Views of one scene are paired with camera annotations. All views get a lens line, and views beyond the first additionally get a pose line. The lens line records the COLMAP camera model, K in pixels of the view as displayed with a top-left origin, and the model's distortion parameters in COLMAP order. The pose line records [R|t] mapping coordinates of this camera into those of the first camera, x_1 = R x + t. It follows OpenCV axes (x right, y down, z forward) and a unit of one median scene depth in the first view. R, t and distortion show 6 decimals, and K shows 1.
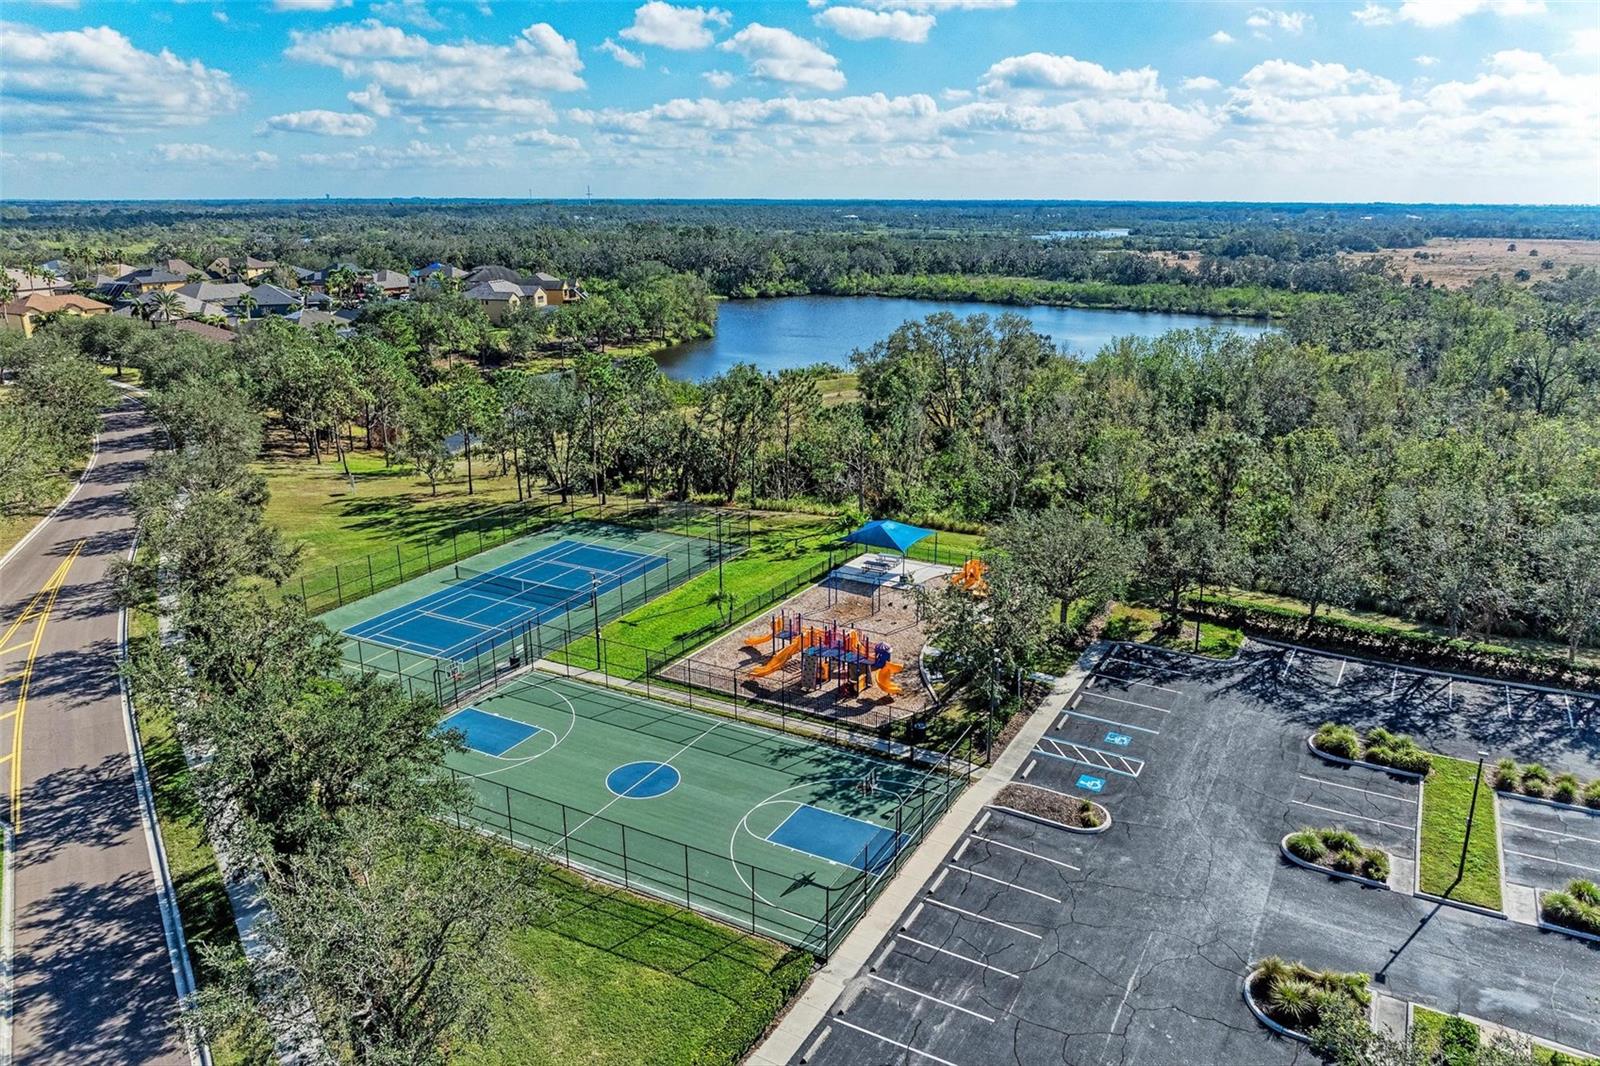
lens RADIAL K [[1105.0, 0, 748.1], [0, 1105.0, 534.2], [0, 0, 1]] dist [-0.003714, -0.033388]
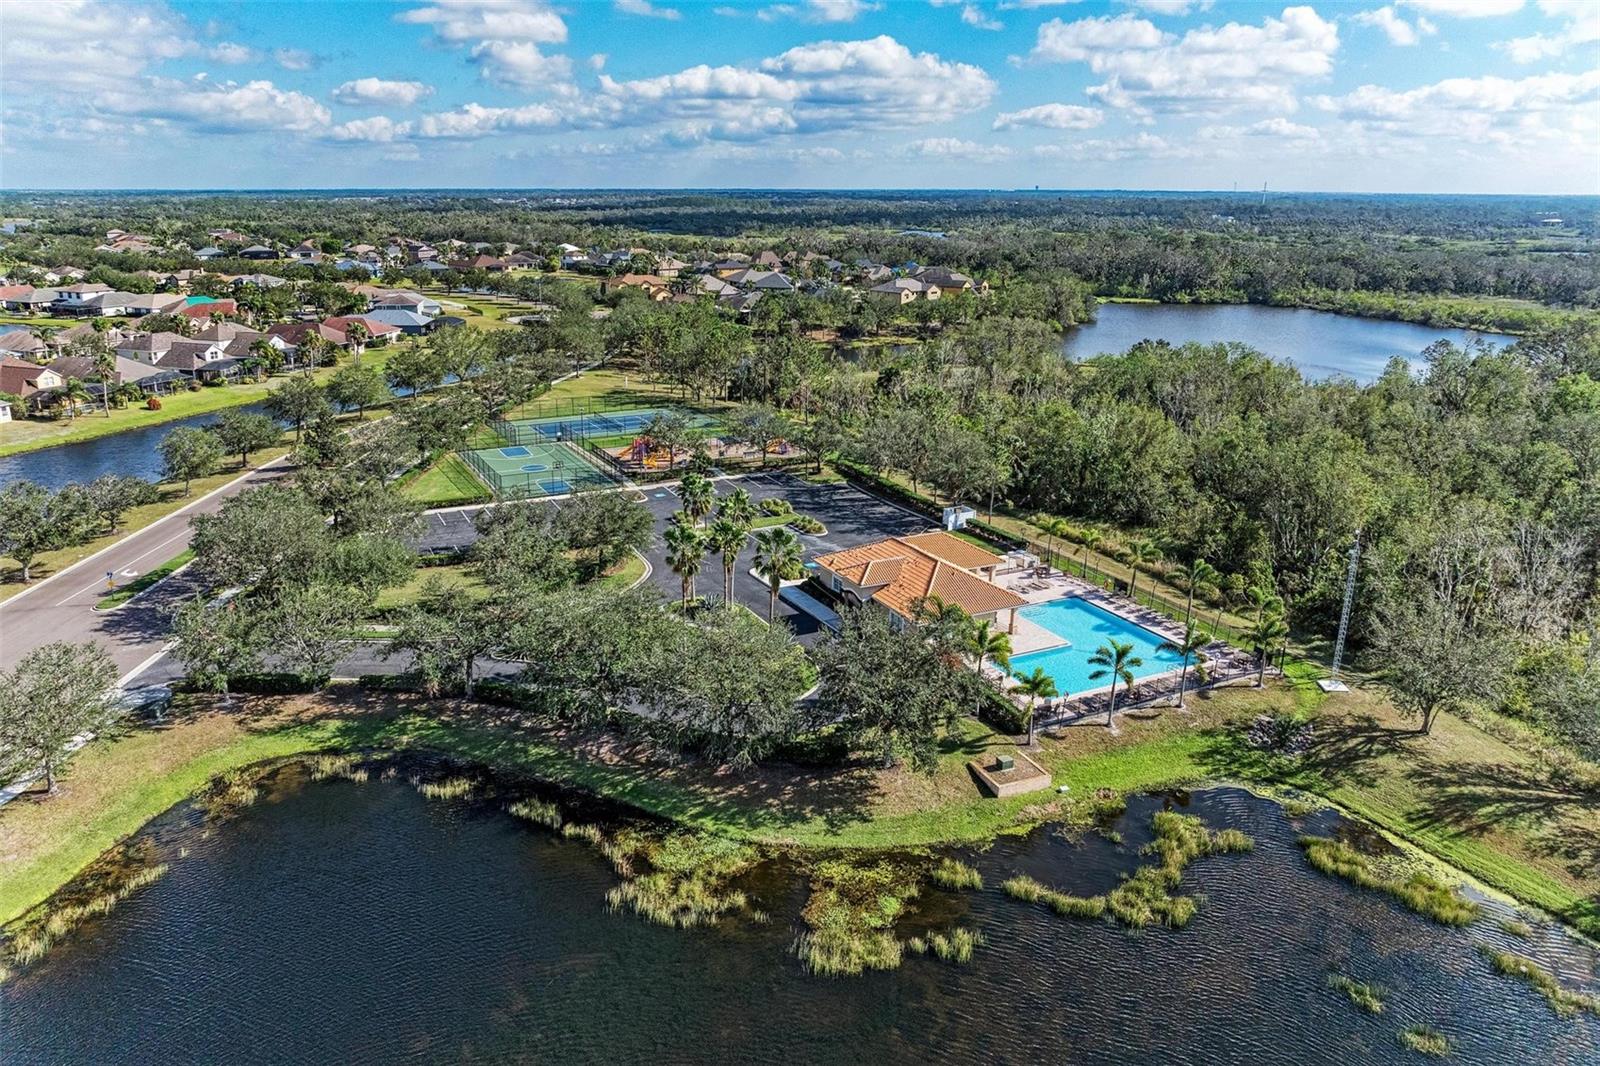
lens RADIAL K [[1105.0, 0, 748.1], [0, 1105.0, 534.2], [0, 0, 1]] dist [-0.003714, -0.033388]
pose [[0.810588, 0.172762, -0.559554, 0.301099], [-0.166979, 0.984014, 0.061924, 0.019554], [0.561307, 0.043239, 0.826477, -0.153367]]
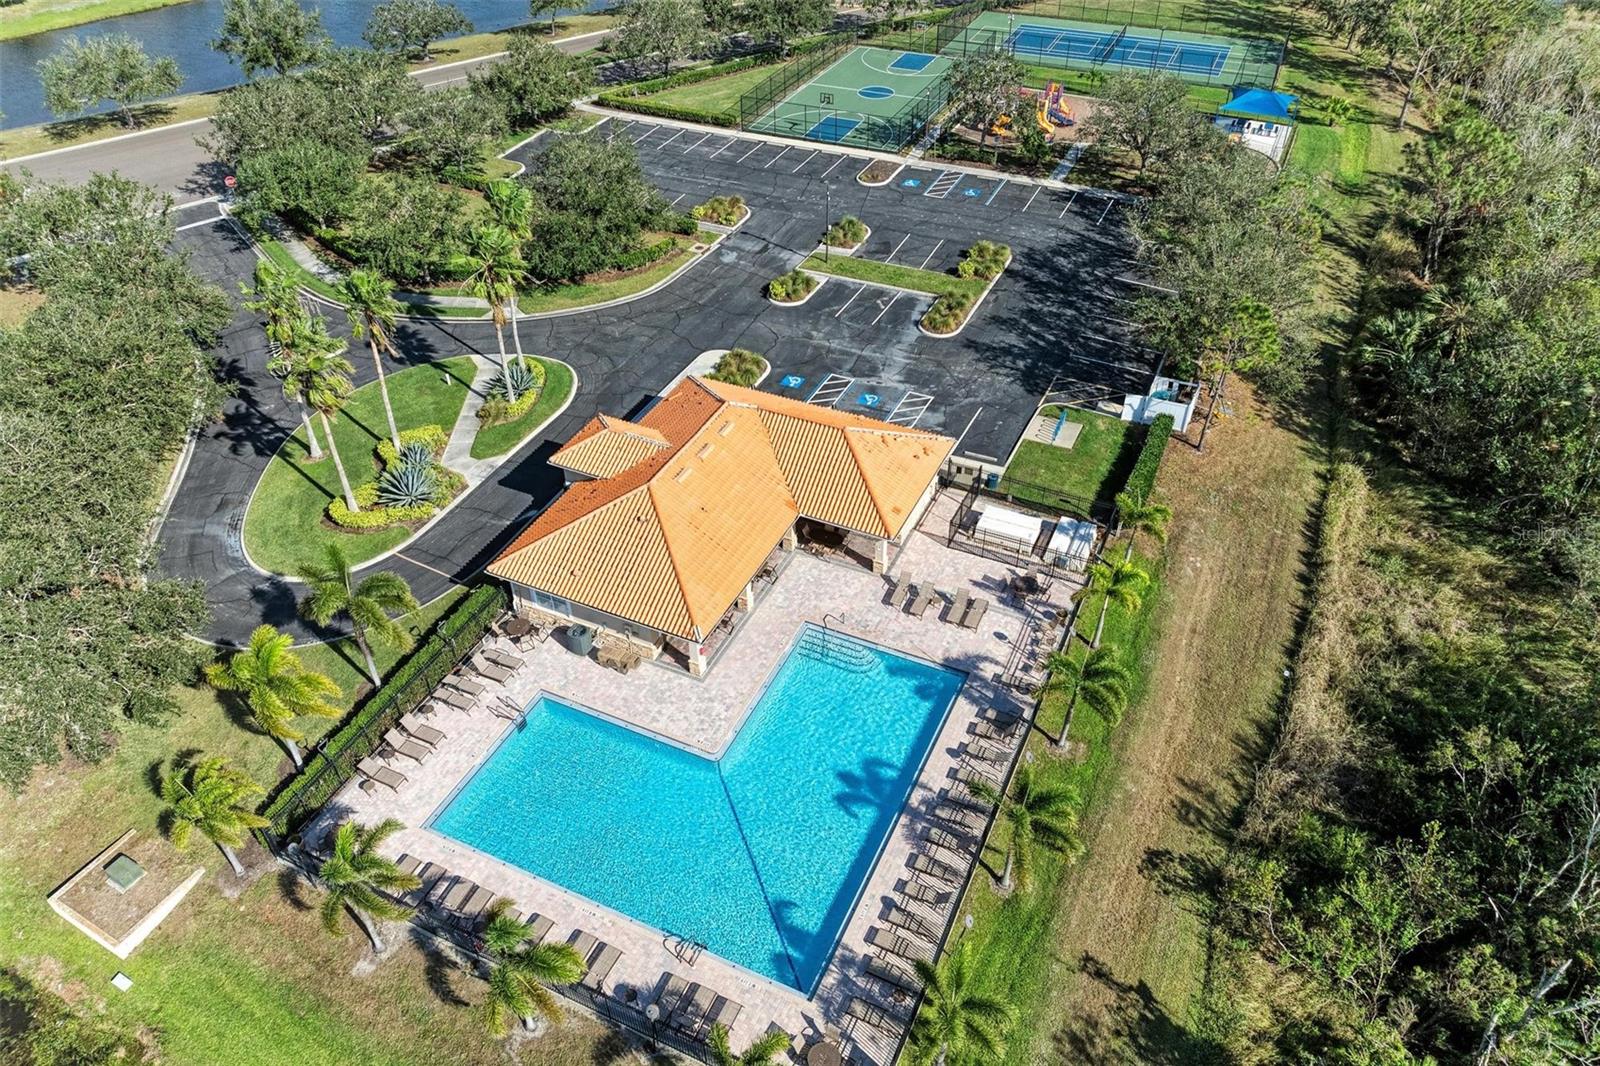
lens RADIAL K [[1111.1, 0, 800.0], [0, 1111.1, 533.0], [0, 0, 1]] dist [-0.005297, -0.040654]
pose [[0.072199, 0.631369, -0.772114, 0.304681], [-0.270673, 0.757486, 0.594097, -0.051248], [0.959960, 0.166097, 0.225584, 0.086928]]
